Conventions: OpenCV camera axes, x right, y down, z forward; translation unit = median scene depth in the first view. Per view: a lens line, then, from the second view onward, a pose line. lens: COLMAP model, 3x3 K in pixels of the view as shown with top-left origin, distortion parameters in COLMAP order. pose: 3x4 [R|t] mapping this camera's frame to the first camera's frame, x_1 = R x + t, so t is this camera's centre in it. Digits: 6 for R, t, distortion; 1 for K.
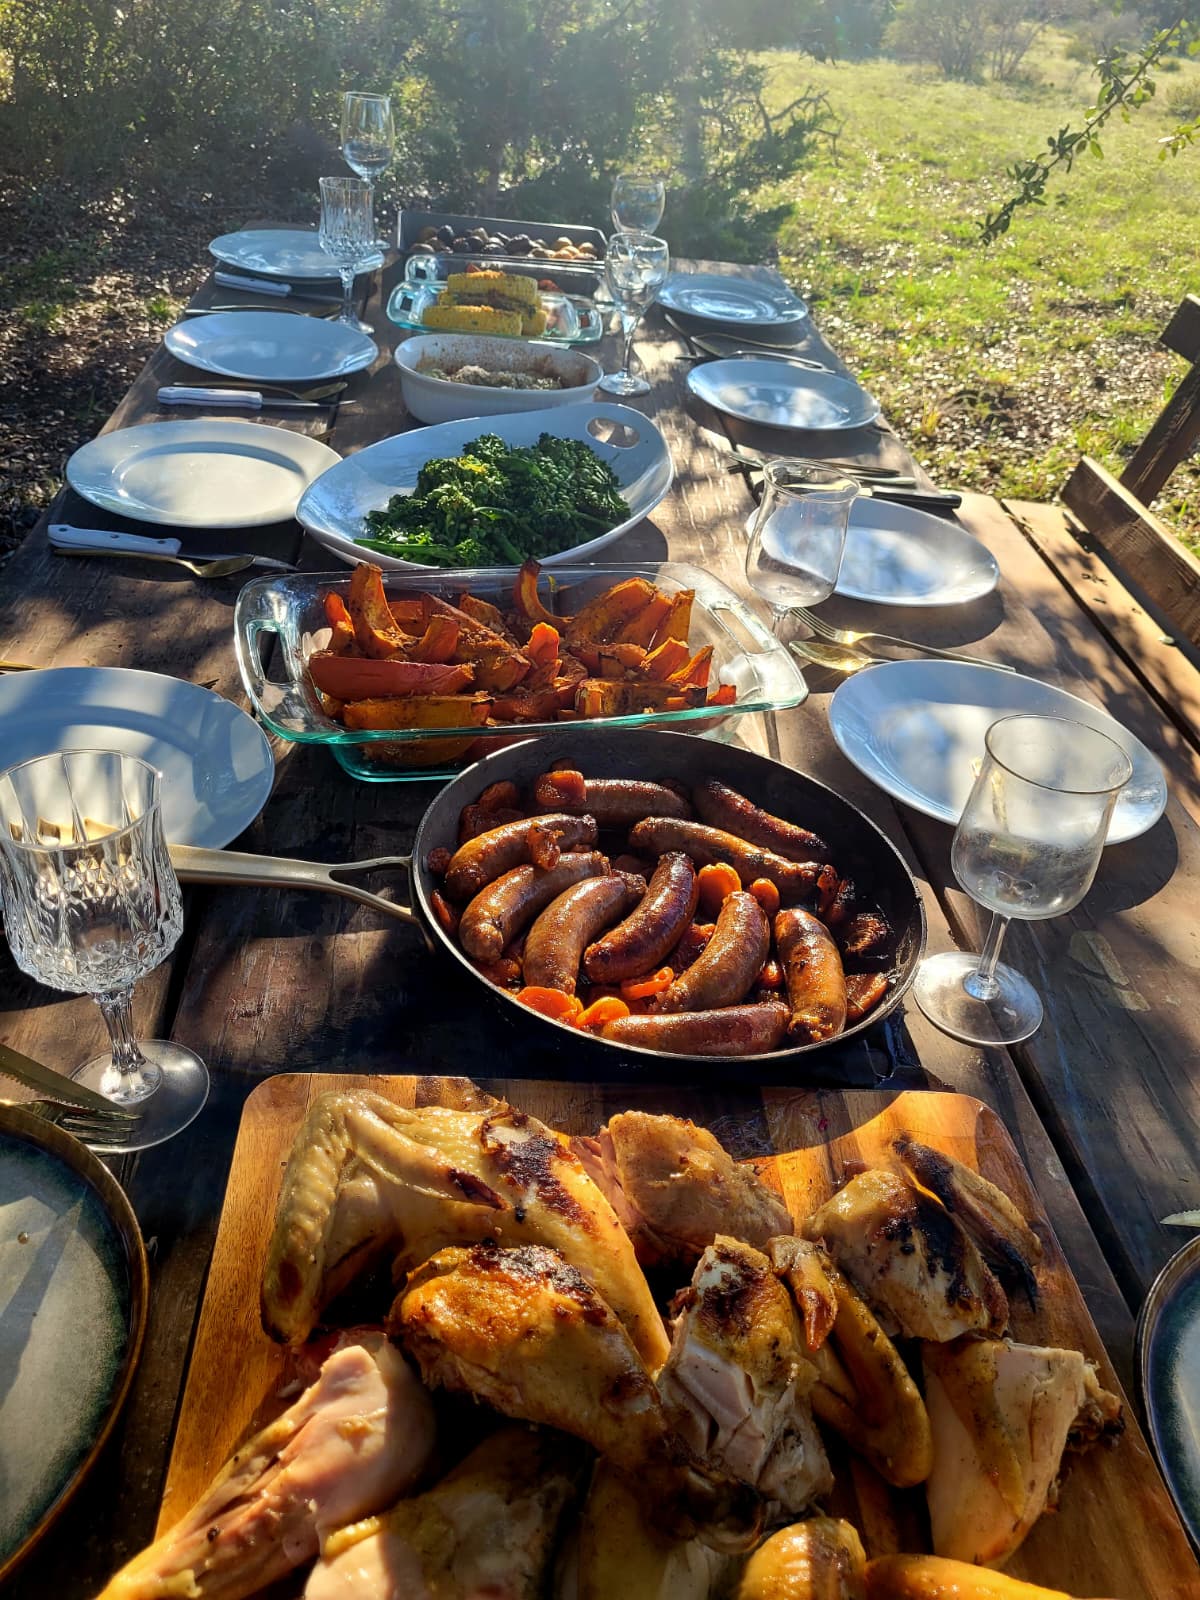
lens RADIAL K [[1207.3, 0, 618.8], [0, 1207.3, 769.1], [0, 0, 1]] dist [0.050440, -0.051254]
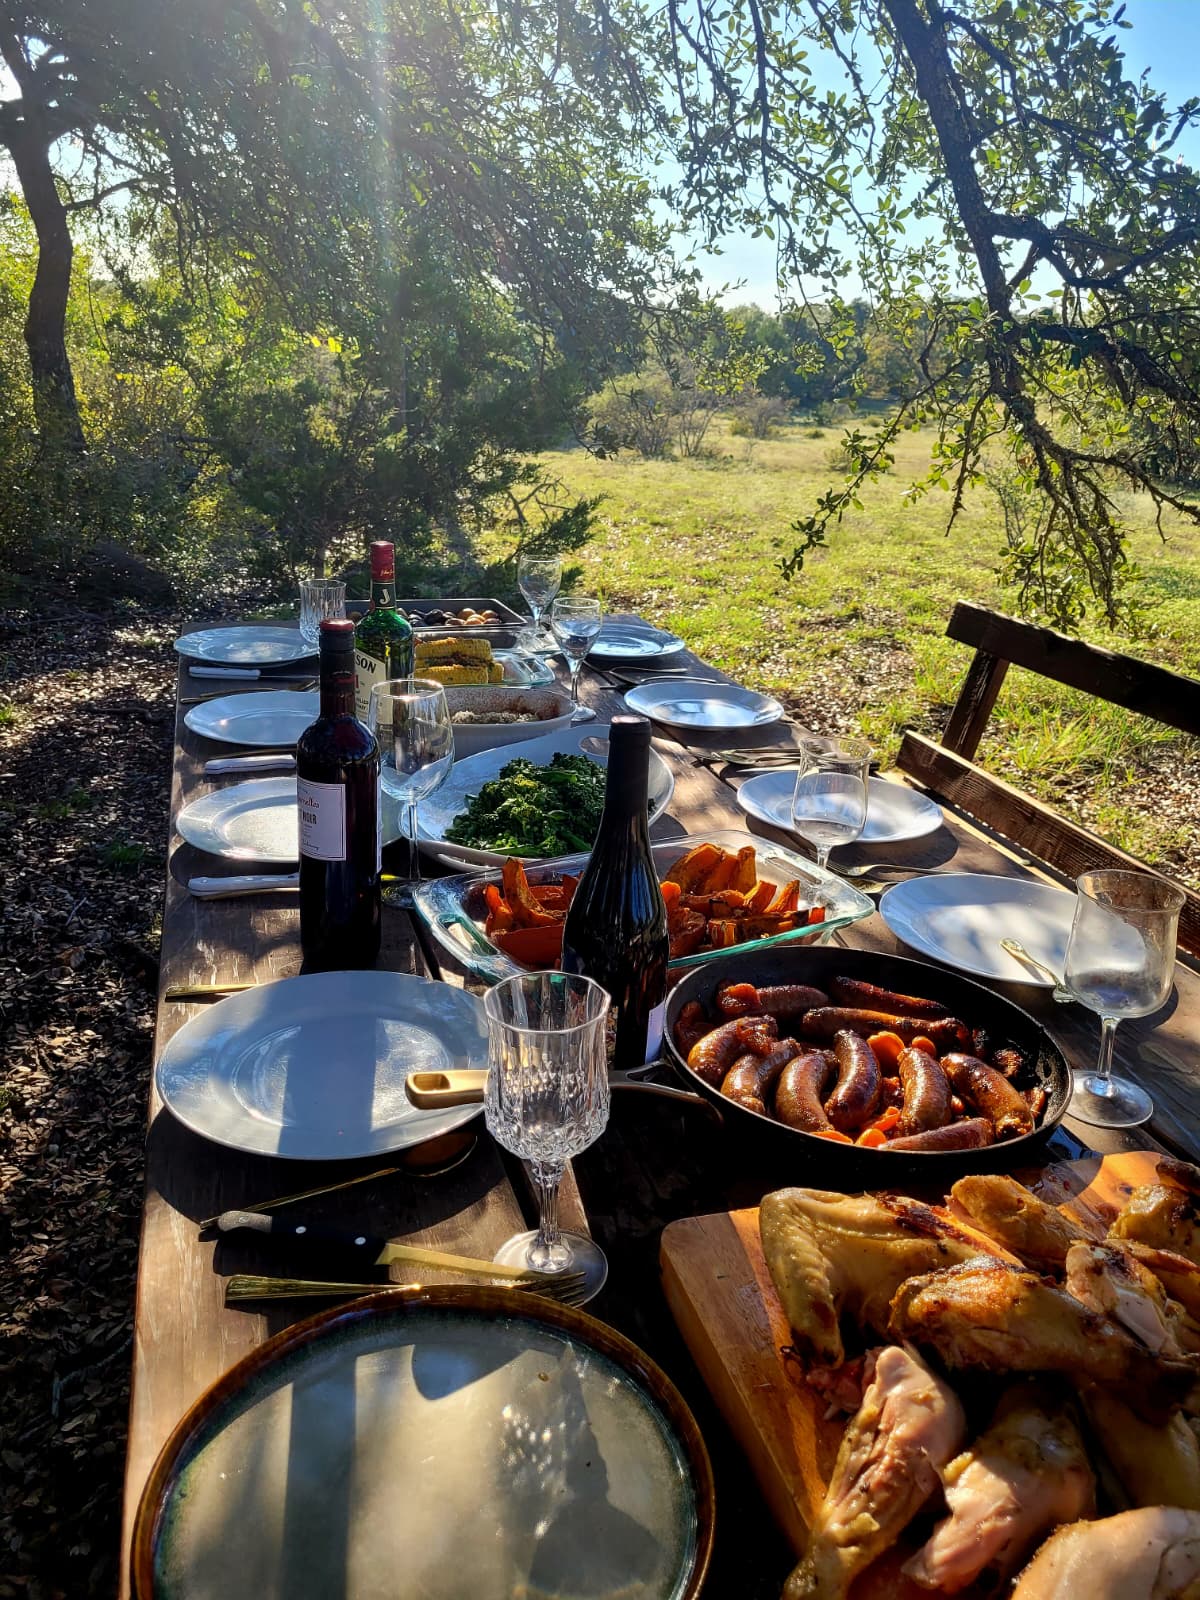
lens RADIAL K [[1207.3, 0, 618.8], [0, 1207.3, 769.1], [0, 0, 1]] dist [0.050440, -0.051254]
pose [[0.971231, -0.129432, 0.199893, -0.227264], [0.178276, 0.951700, -0.249971, 0.047061], [-0.157884, 0.278416, 0.947395, -0.136935]]
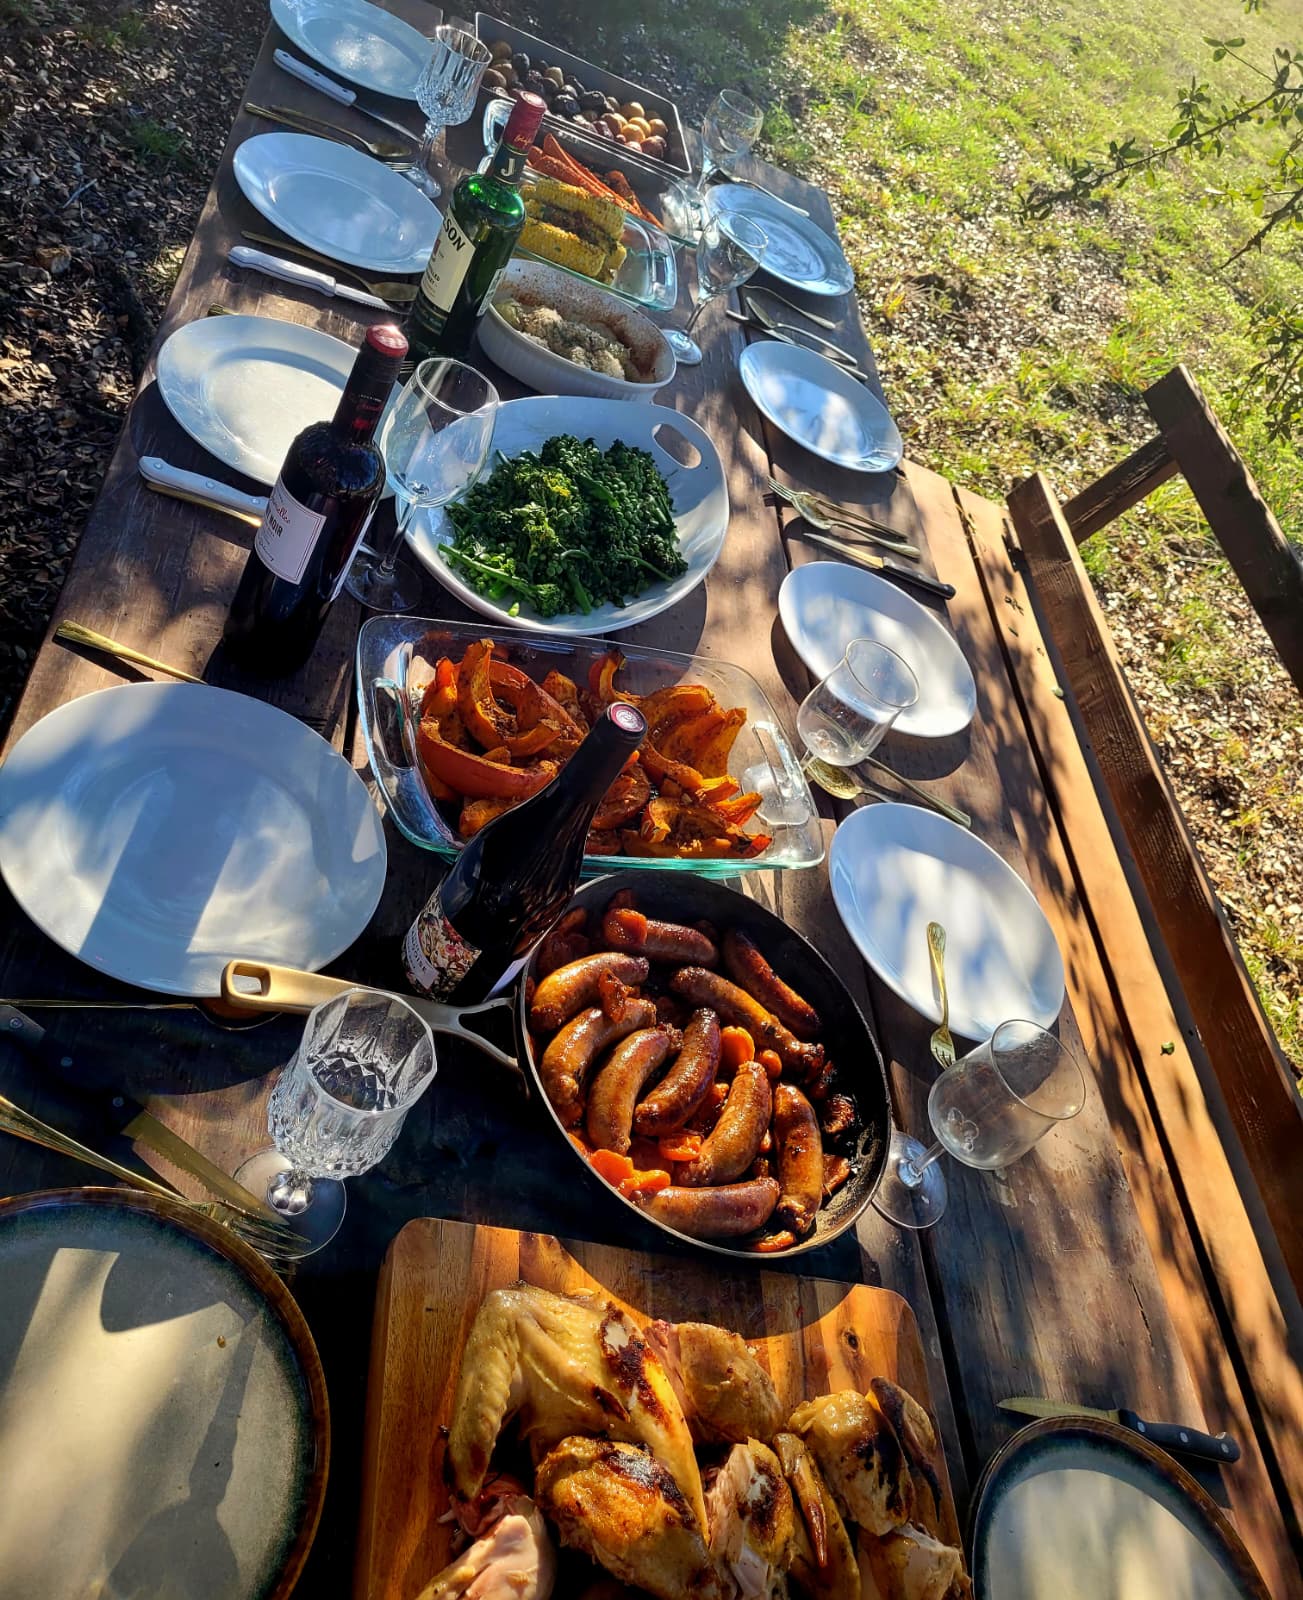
lens RADIAL K [[1316.7, 0, 650.7], [0, 1316.7, 690.0], [0, 0, 1]] dist [0.053073, -0.047085]
pose [[0.940241, 0.255402, 0.225203, -0.216574], [-0.290808, 0.946350, 0.140895, -0.226111], [-0.177136, -0.197966, 0.964071, -0.107333]]
